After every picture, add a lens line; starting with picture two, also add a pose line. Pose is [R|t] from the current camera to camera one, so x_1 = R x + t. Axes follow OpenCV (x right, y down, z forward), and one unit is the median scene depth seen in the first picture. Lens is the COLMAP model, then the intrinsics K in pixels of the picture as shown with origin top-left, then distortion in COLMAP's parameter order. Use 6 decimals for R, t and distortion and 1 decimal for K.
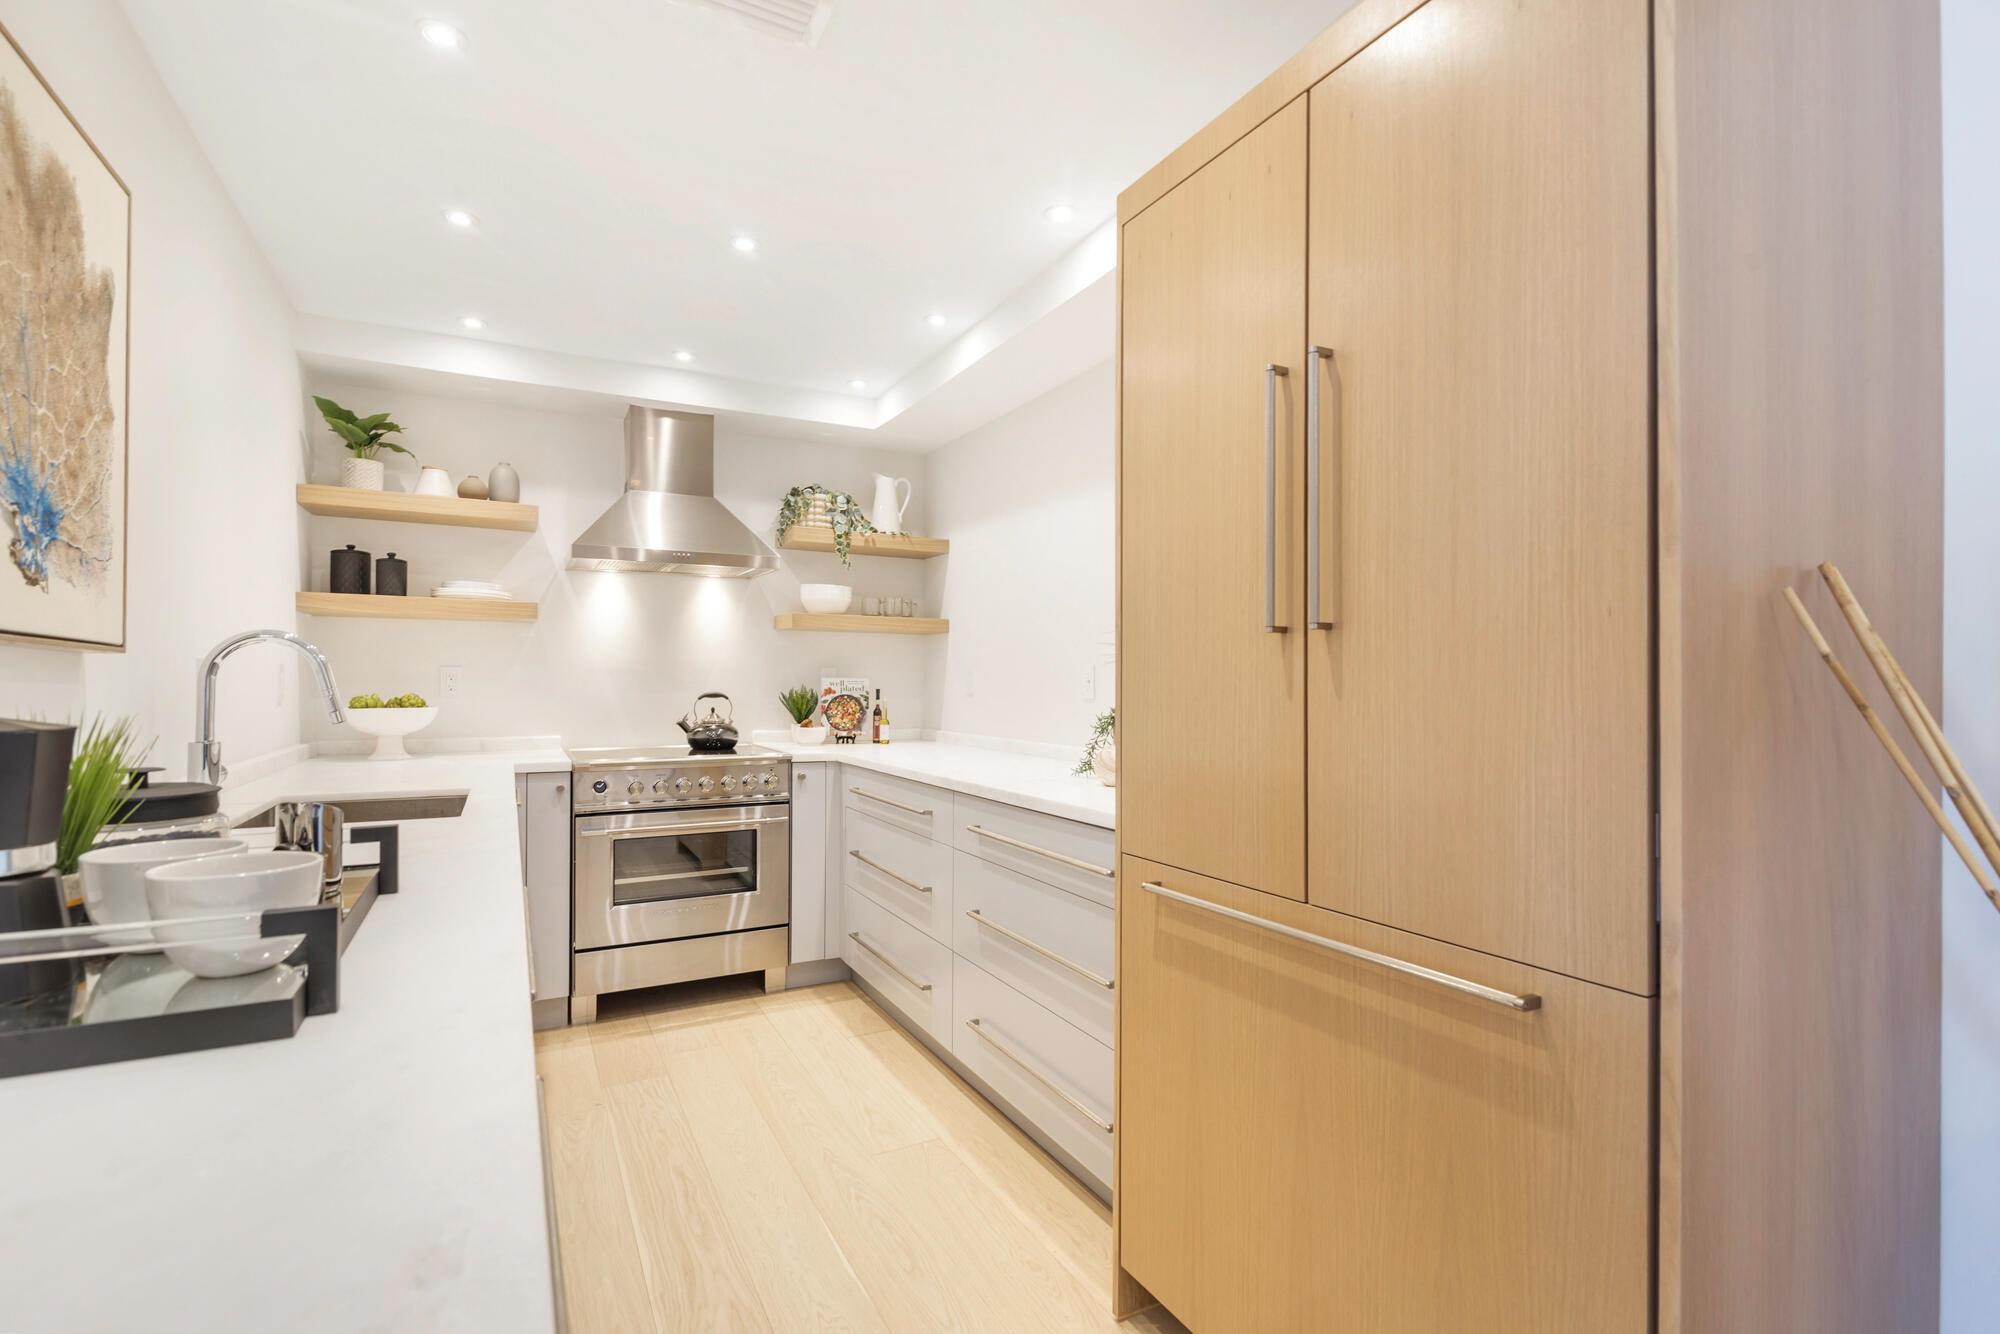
lens RADIAL K [[921.4, 0, 1007.1], [0, 921.4, 664.0], [0, 0, 1]] dist [-0.000329, -0.000142]
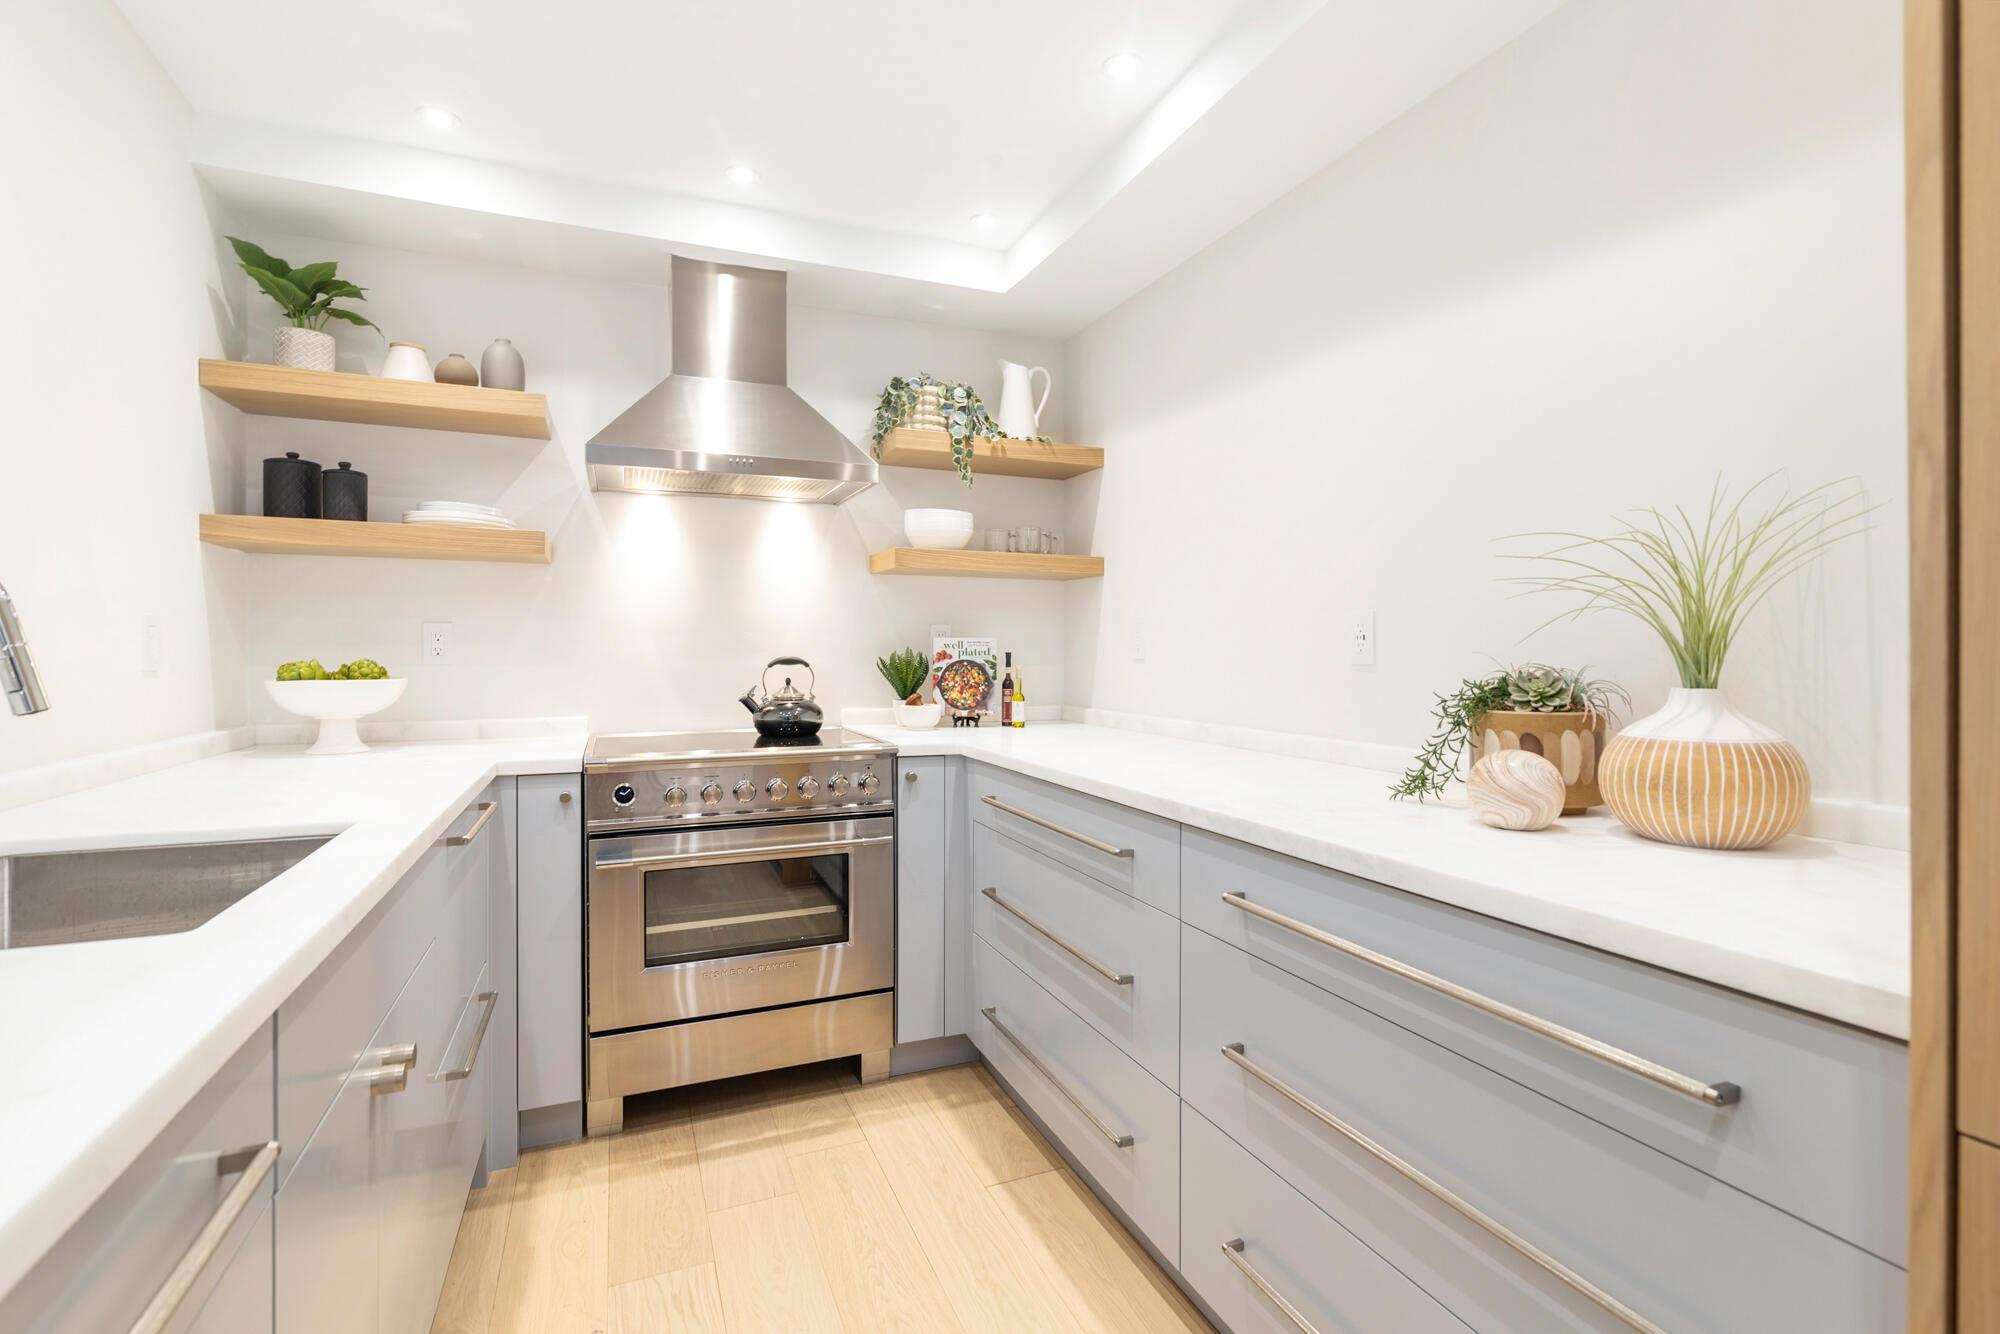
lens RADIAL K [[902.3, 0, 1001.4], [0, 902.3, 633.3], [0, 0, 1]] dist [0.000935, 0.000198]
pose [[0.995544, -0.005155, -0.094160, -0.088529], [0.005200, 0.999986, 0.000226, 0.013227], [0.094157, -0.000715, 0.995557, 0.321095]]
